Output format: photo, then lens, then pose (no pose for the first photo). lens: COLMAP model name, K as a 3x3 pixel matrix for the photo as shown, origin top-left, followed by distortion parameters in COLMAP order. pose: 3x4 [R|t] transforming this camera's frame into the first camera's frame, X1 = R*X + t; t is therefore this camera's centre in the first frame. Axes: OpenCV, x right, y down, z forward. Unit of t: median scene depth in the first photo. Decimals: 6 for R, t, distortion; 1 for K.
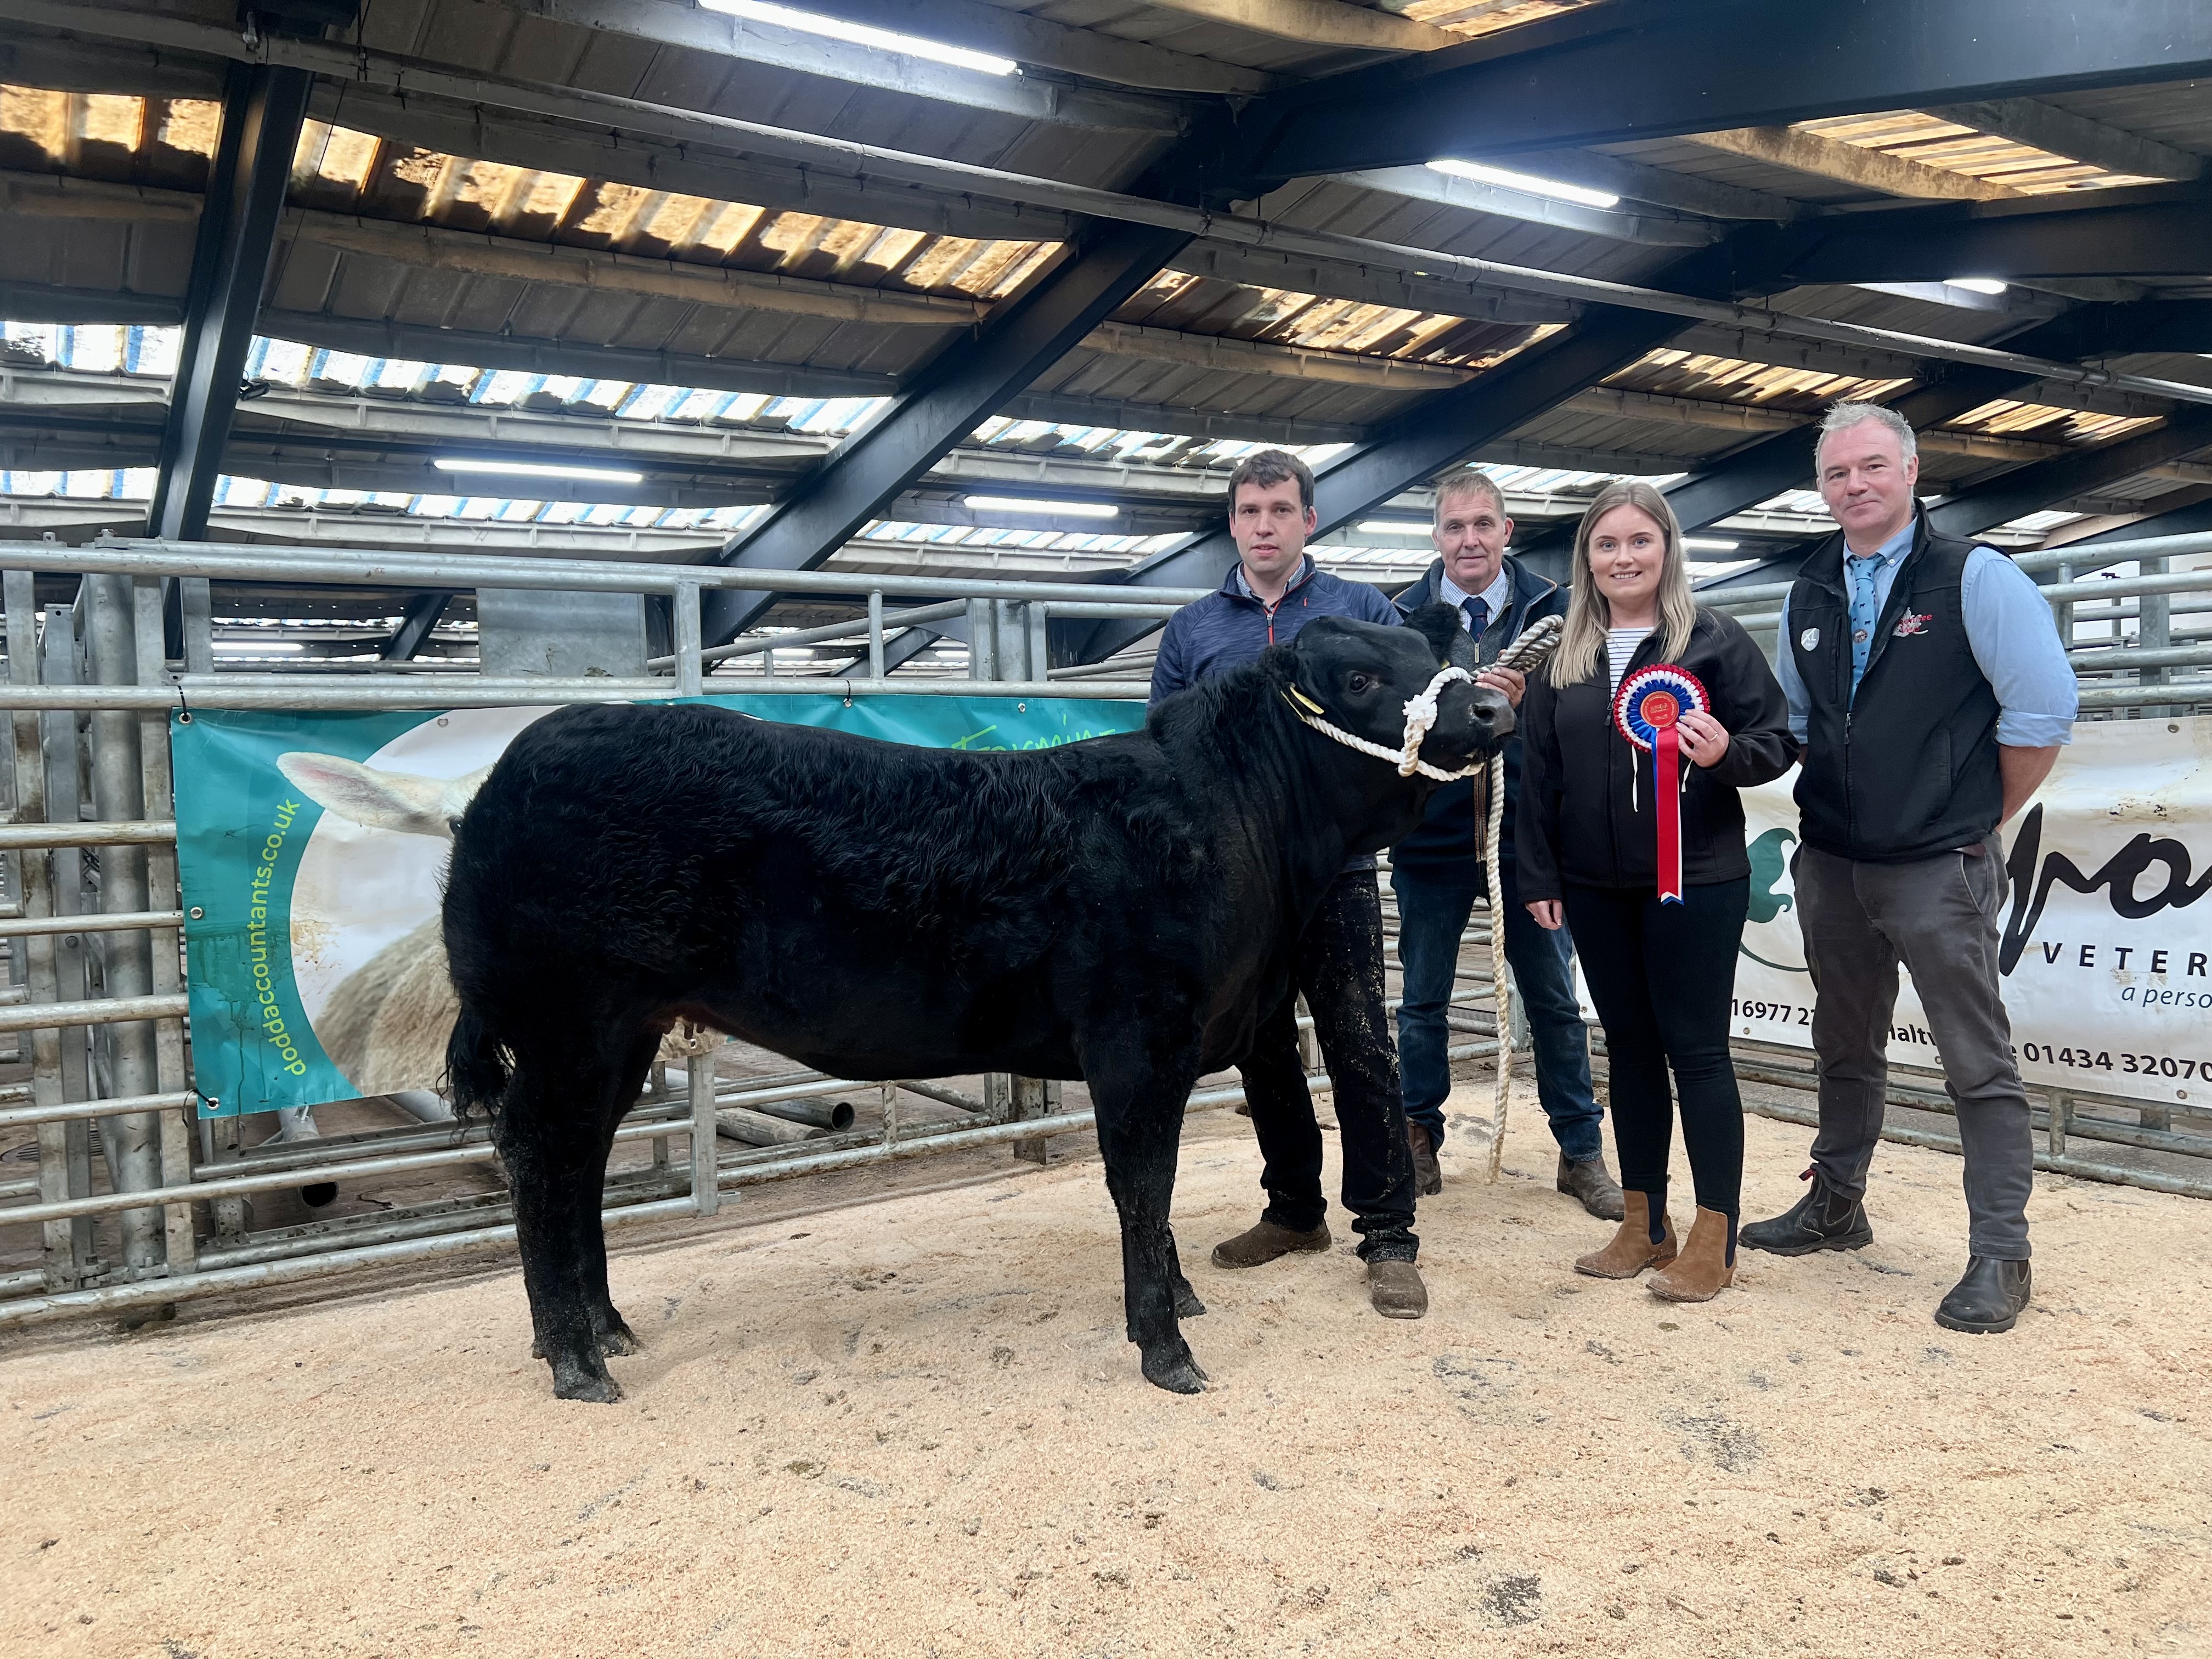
lens RADIAL K [[1626.5, 0, 1137.0], [0, 1626.5, 876.0], [0, 0, 1]] dist [0.036771, -0.039972]
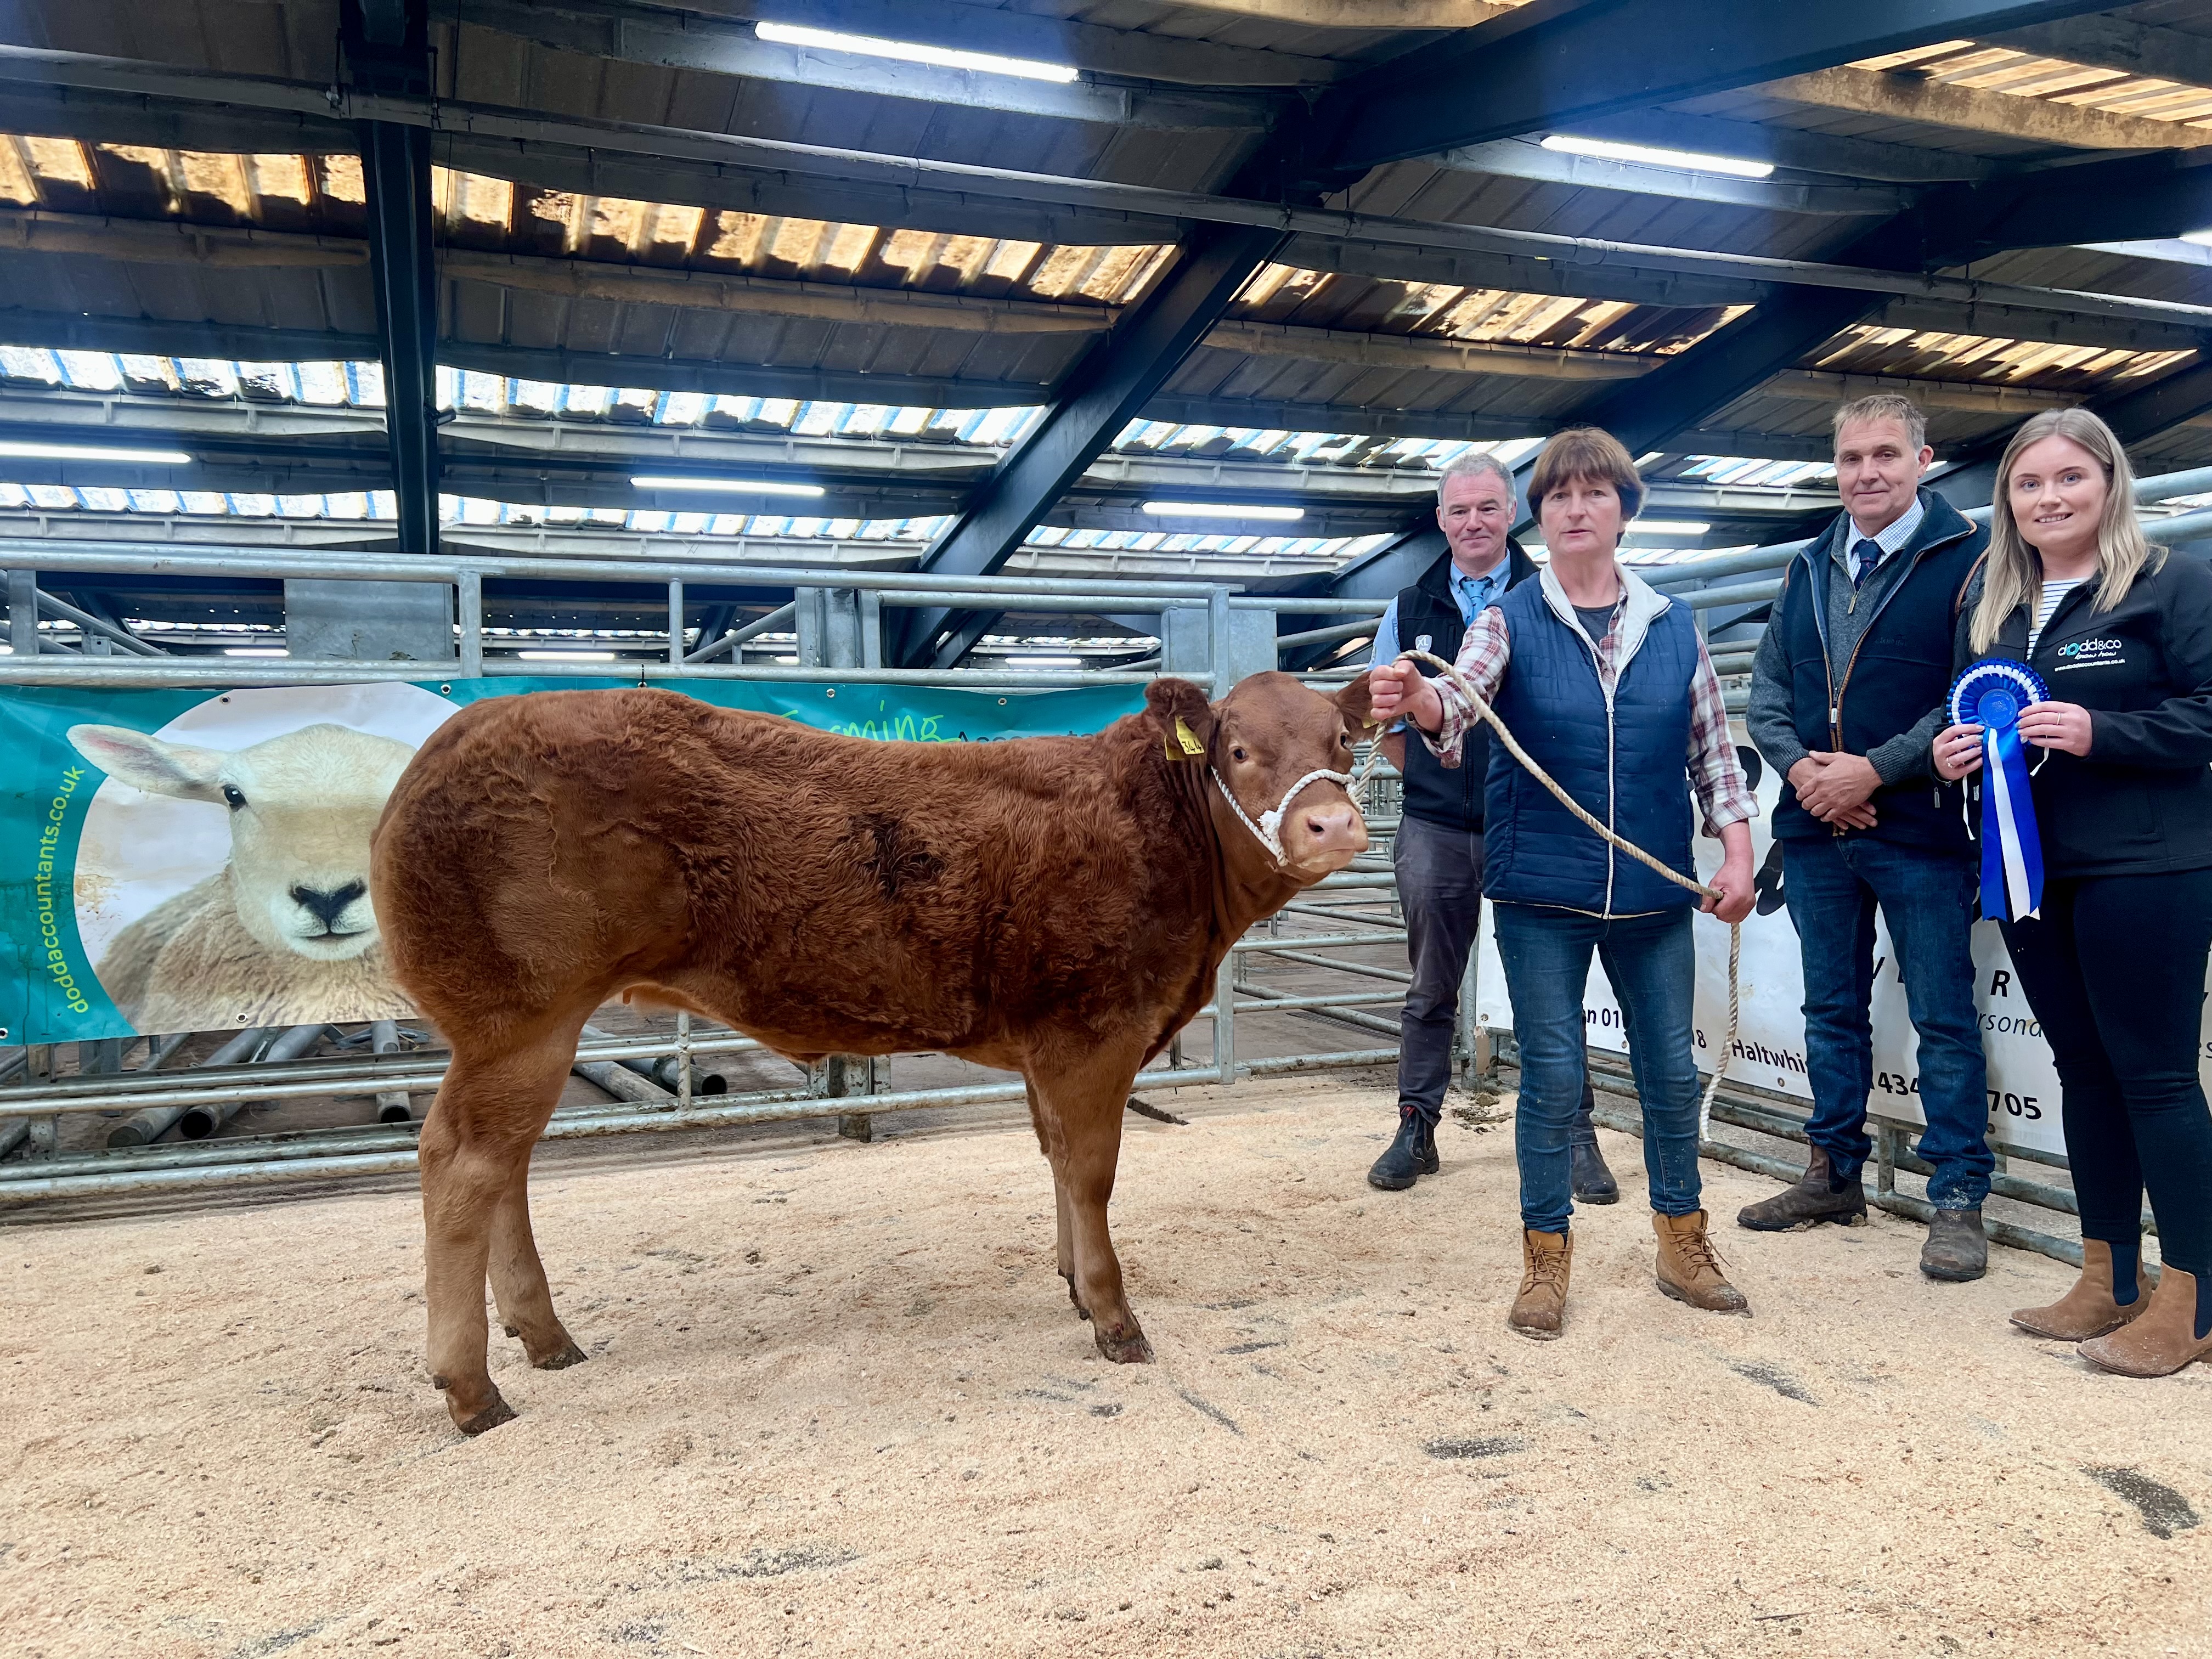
lens RADIAL K [[1626.5, 0, 1088.9], [0, 1626.5, 868.5], [0, 0, 1]] dist [0.036771, -0.039972]
pose [[0.980180, 0.024464, -0.196593, 0.115903], [-0.026356, 0.999628, -0.007012, 0.003900], [0.196349, 0.012054, 0.980460, 0.010475]]
